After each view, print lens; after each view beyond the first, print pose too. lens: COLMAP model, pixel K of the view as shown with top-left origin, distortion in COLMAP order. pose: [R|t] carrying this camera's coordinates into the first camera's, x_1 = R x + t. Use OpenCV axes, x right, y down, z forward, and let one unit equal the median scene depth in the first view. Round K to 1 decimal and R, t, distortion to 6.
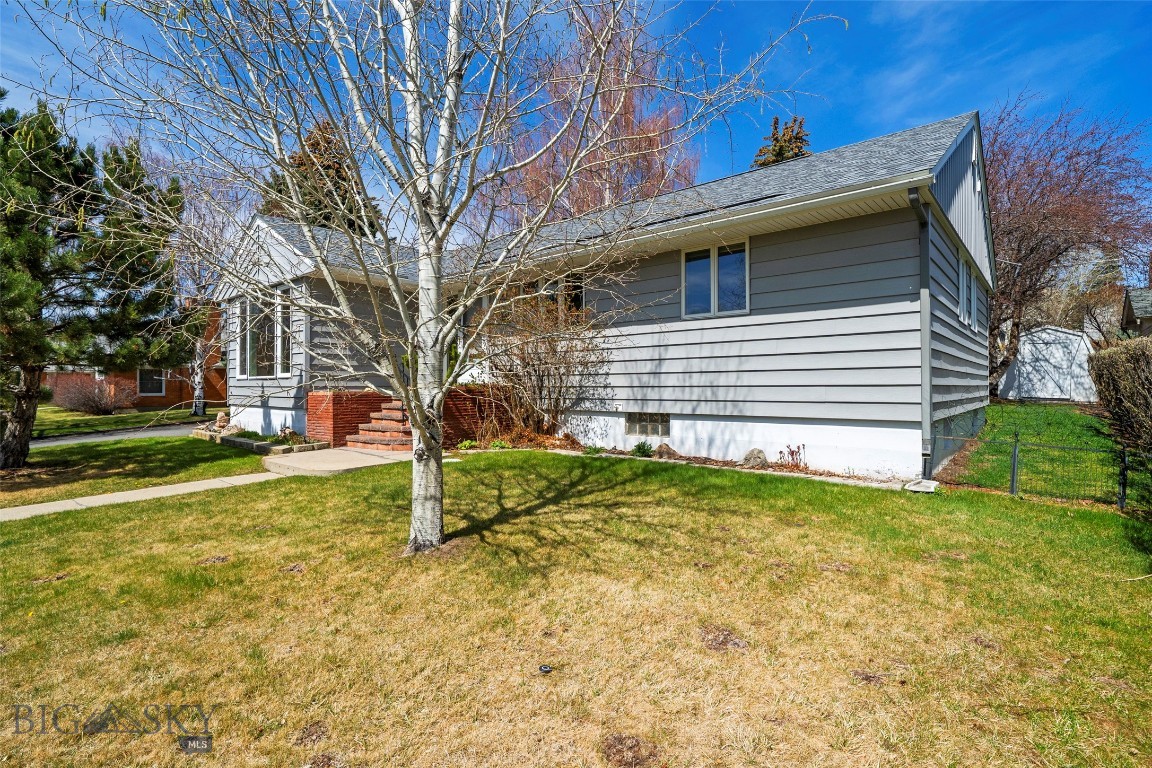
lens RADIAL K [[553.3, 0, 576.0], [0, 553.3, 384.0], [0, 0, 1]] dist [0.018496, -0.000029]
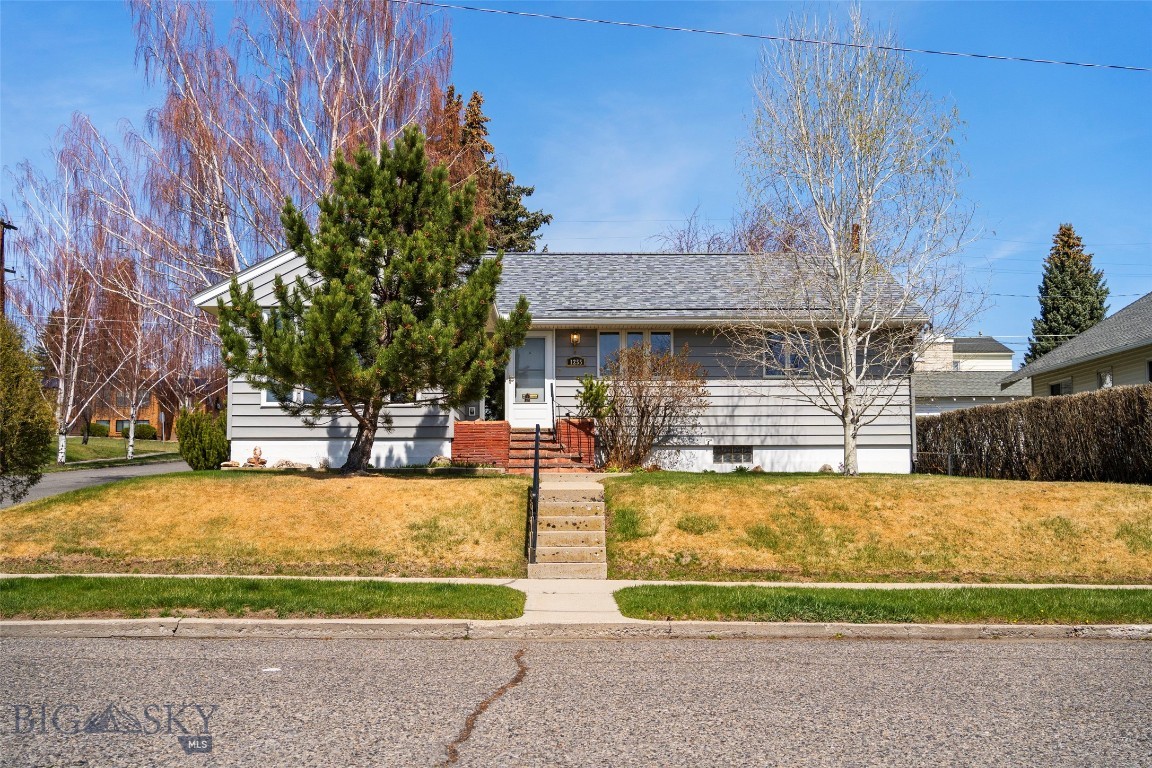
lens RADIAL K [[1219.3, 0, 575.8], [0, 1219.3, 413.2], [0, 0, 1]] dist [0.012827, 0.018678]
pose [[0.740731, 0.050645, 0.669890, -1.987085], [-0.003113, 0.997402, -0.071963, 0.174880], [-0.671795, 0.051220, 0.738964, -0.857286]]
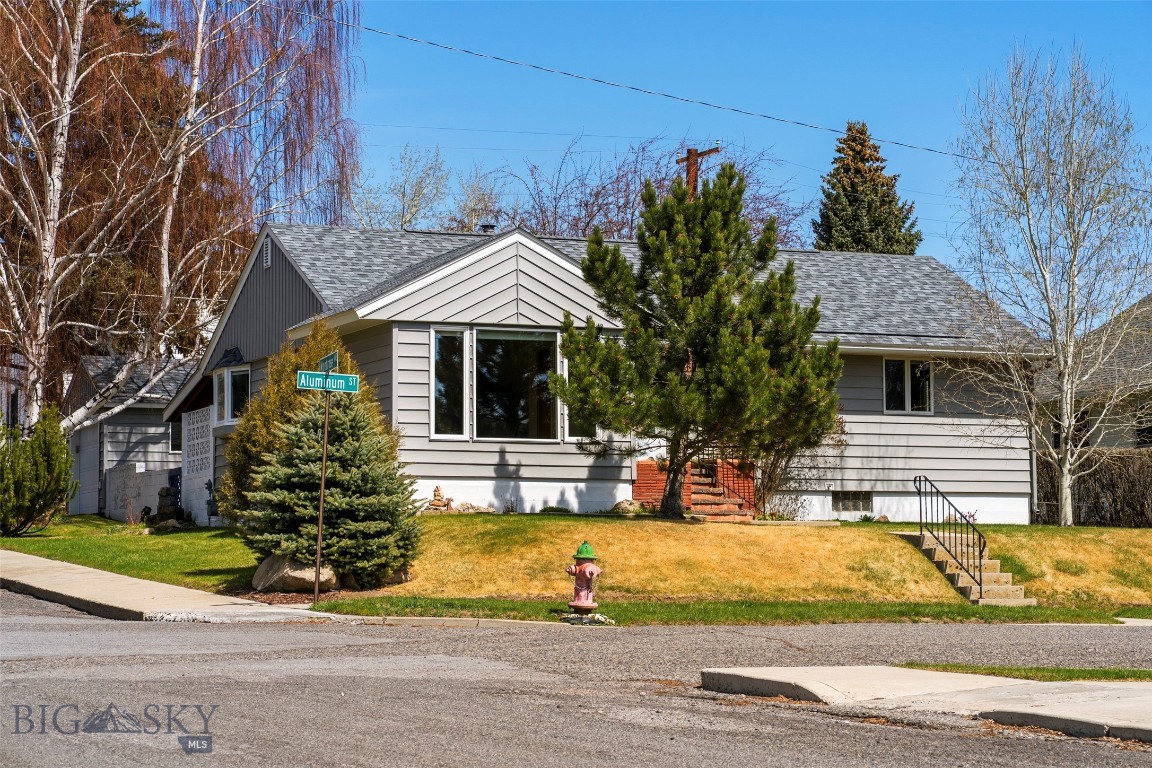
lens RADIAL K [[2687.8, 0, 576.0], [0, 2687.8, 384.0], [0, 0, 1]] dist [-0.021063, -0.088161]
pose [[0.445446, 0.071139, 0.892478, -4.794104], [-0.004091, 0.996990, -0.077428, 0.247360], [-0.895299, 0.030838, 0.444396, -0.907418]]
